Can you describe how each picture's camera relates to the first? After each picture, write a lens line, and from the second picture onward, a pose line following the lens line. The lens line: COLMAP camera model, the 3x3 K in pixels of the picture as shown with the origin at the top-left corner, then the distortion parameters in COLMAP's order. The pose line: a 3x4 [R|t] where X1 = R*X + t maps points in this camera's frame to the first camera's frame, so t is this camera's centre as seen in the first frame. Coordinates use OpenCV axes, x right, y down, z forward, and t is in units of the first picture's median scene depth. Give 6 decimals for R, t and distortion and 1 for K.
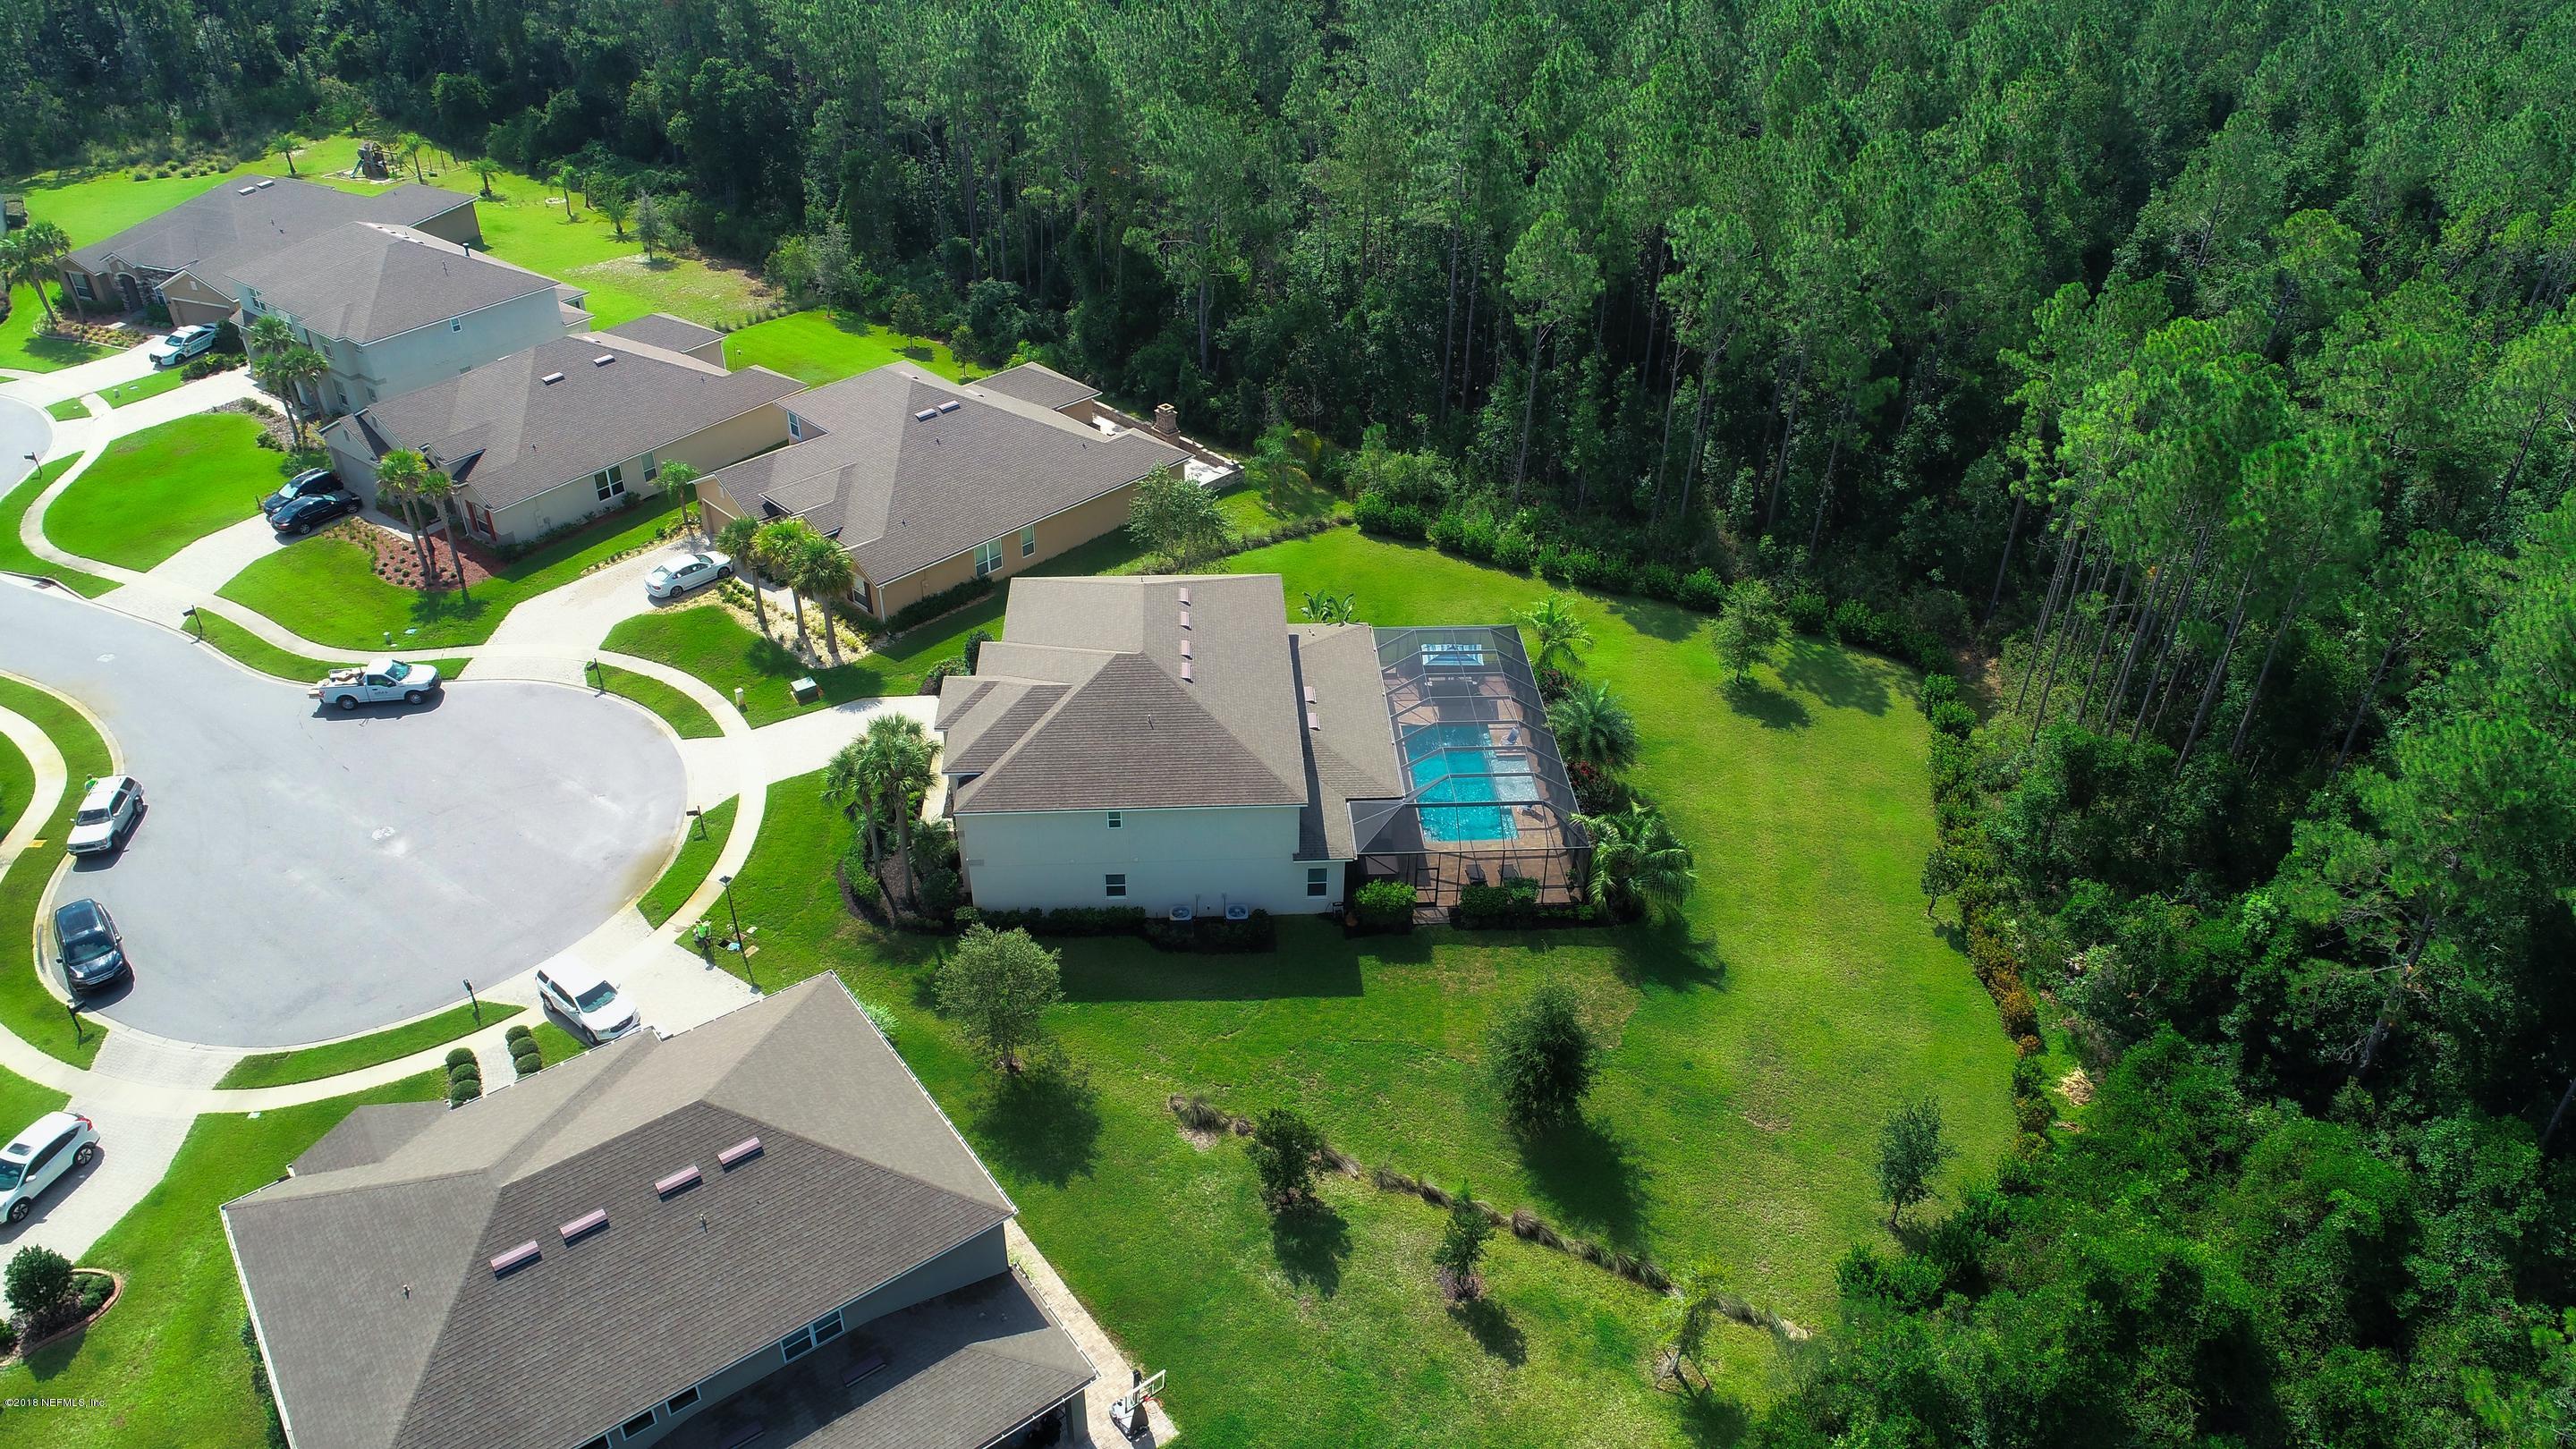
lens RADIAL K [[1732.5, 0, 1288.0], [0, 1732.5, 724.5], [0, 0, 1]] dist [0.000242, -0.002373]
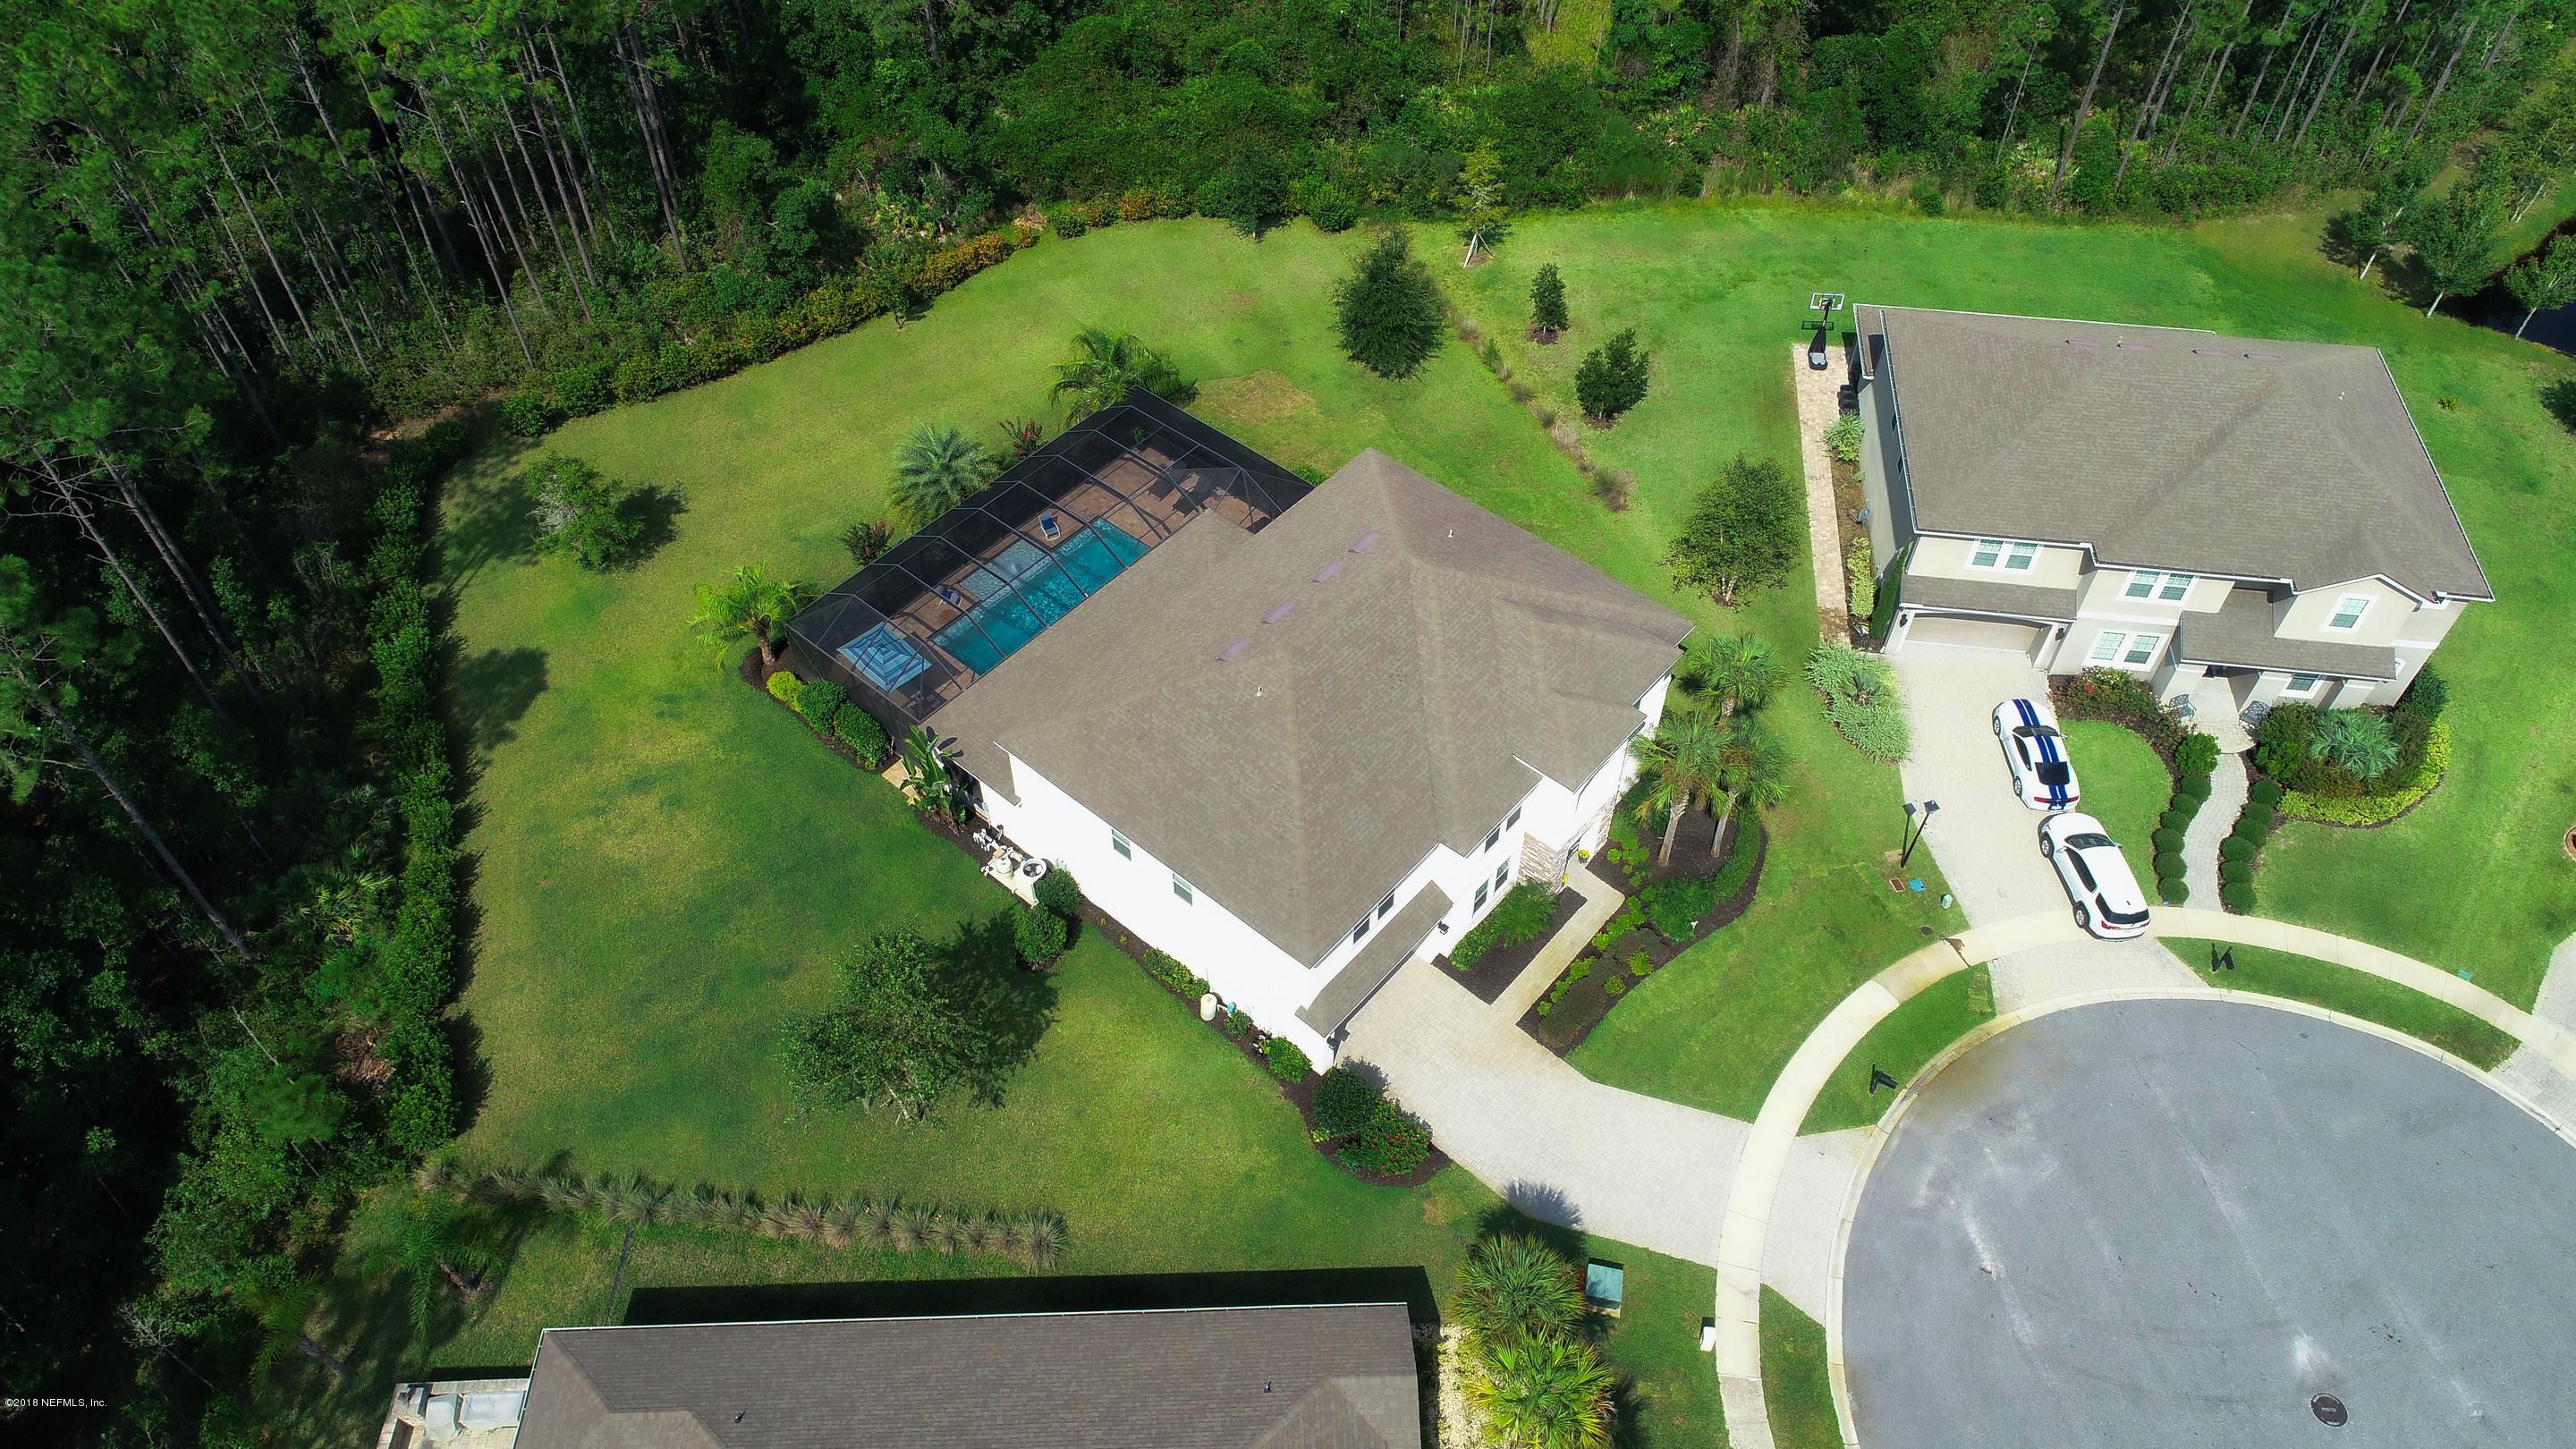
lens RADIAL K [[1732.5, 0, 1288.0], [0, 1732.5, 724.5], [0, 0, 1]] dist [0.000242, -0.002373]
pose [[-0.715881, -0.535252, 0.448351, -0.351161], [0.379177, 0.241168, 0.893343, -0.592947], [-0.586292, 0.809533, 0.030308, 0.871109]]
